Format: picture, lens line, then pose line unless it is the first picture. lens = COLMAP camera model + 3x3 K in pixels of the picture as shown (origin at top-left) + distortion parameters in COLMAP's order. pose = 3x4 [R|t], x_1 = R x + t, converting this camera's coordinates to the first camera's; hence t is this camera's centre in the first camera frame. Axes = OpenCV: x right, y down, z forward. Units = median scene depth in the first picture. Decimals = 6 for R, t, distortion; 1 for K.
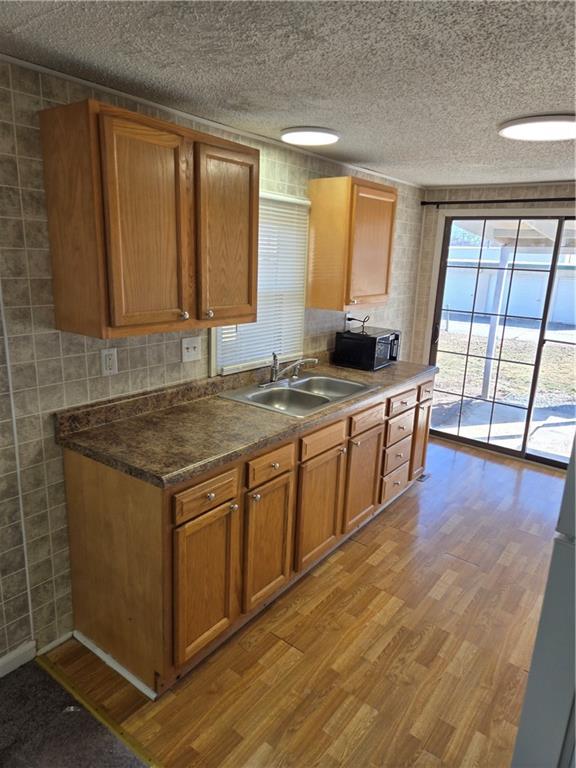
lens RADIAL K [[514.1, 0, 292.4], [0, 514.1, 380.2], [0, 0, 1]] dist [0.069484, -0.054596]
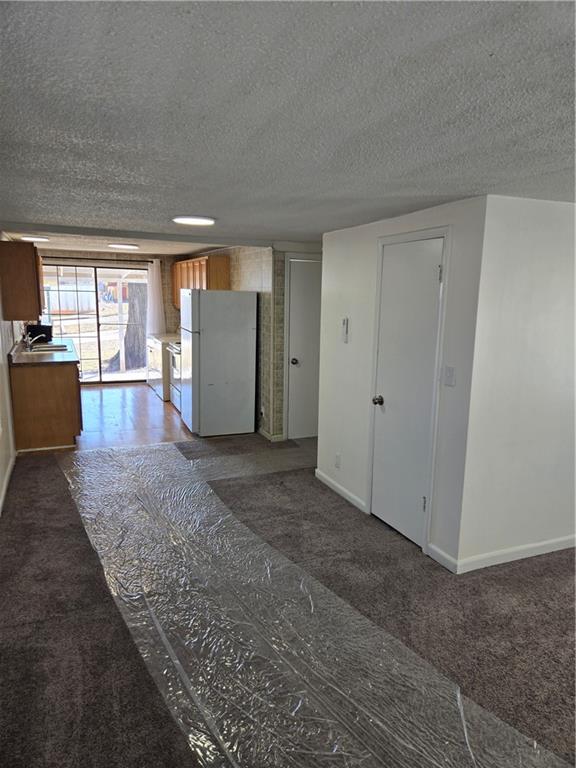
lens RADIAL K [[514.1, 0, 293.1], [0, 514.1, 377.2], [0, 0, 1]] dist [0.069484, -0.054596]
pose [[0.493195, -0.178380, 0.851434, -1.829303], [0.210984, 0.974056, 0.081857, 0.239706], [-0.843946, 0.139267, 0.518035, -1.362583]]
